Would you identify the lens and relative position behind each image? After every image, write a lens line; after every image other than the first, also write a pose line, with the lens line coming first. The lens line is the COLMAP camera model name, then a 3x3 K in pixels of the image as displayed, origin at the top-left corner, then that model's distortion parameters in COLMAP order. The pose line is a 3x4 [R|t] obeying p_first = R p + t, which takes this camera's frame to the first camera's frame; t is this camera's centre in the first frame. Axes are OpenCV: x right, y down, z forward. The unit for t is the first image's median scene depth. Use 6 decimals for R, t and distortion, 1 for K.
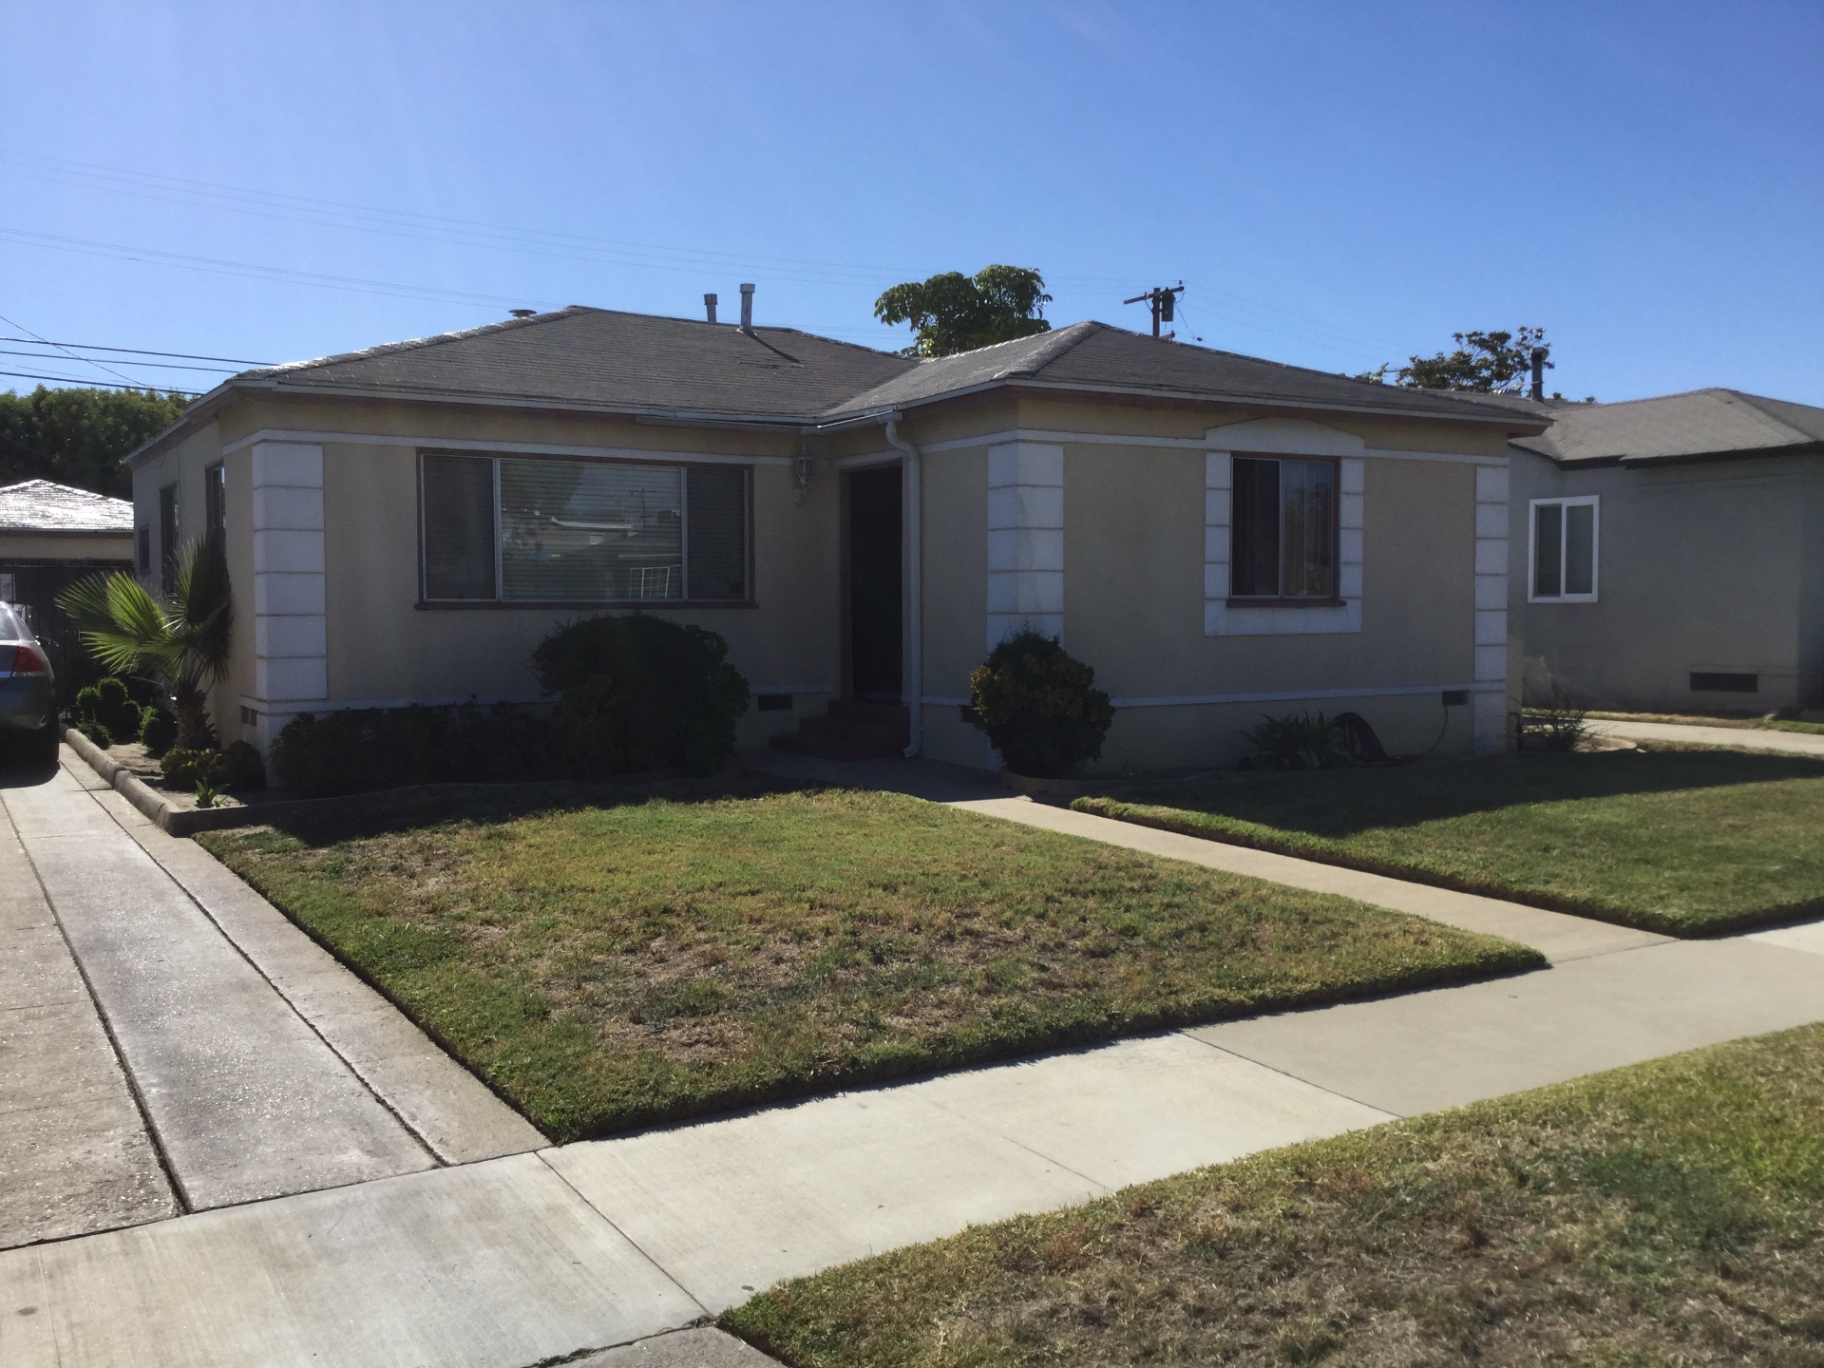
lens RADIAL K [[1610.9, 0, 912.0], [0, 1610.9, 684.0], [0, 0, 1]] dist [-0.000594, 0.007472]
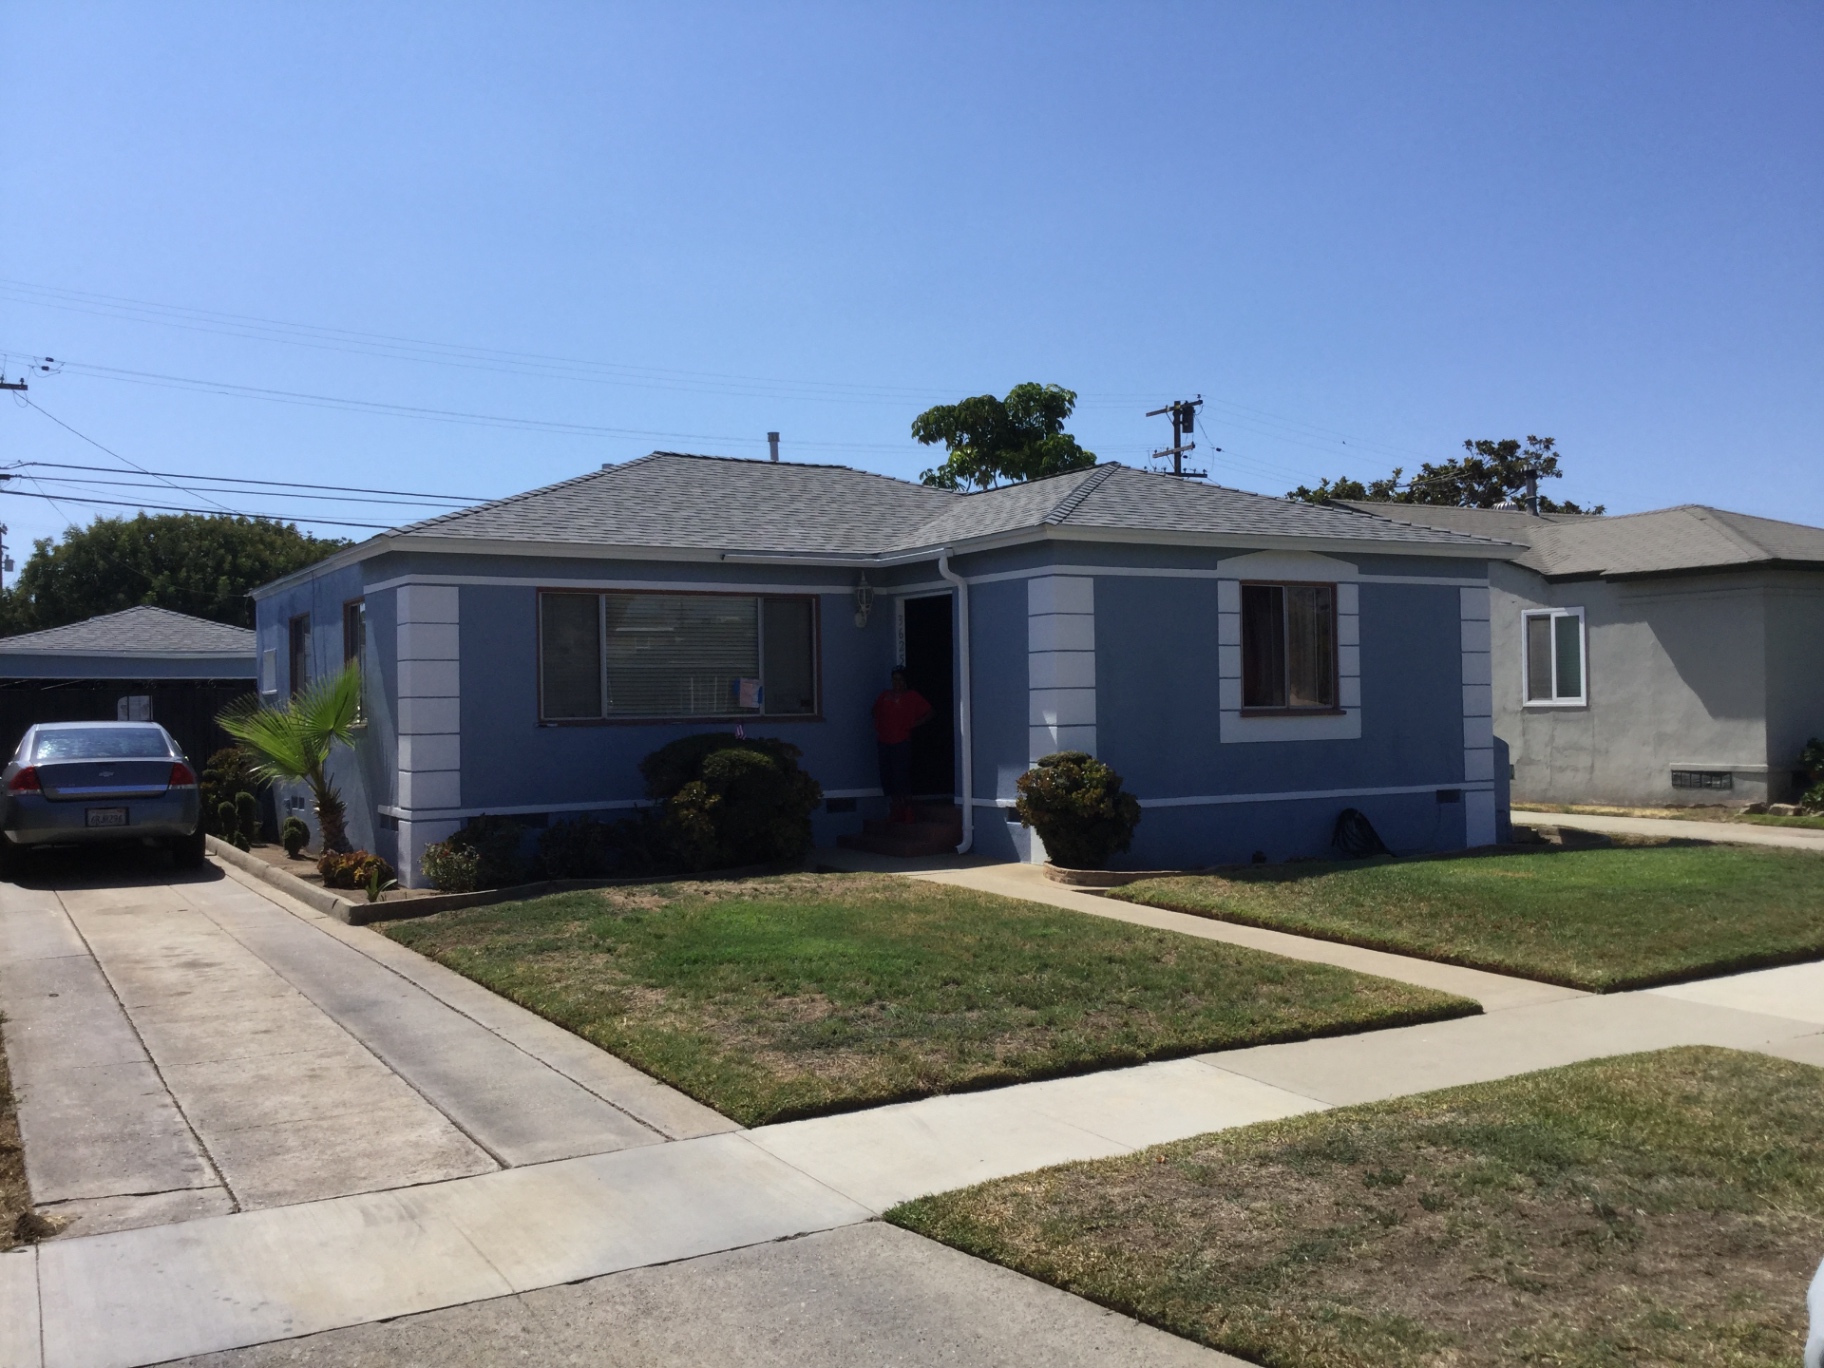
lens RADIAL K [[1615.7, 0, 911.6], [0, 1615.7, 551.8], [0, 0, 1]] dist [0.018210, -0.010438]
pose [[0.999759, -0.012035, -0.018364, -0.013081], [0.009331, 0.989994, -0.140801, -0.004320], [0.019875, 0.140595, 0.989868, -0.141853]]
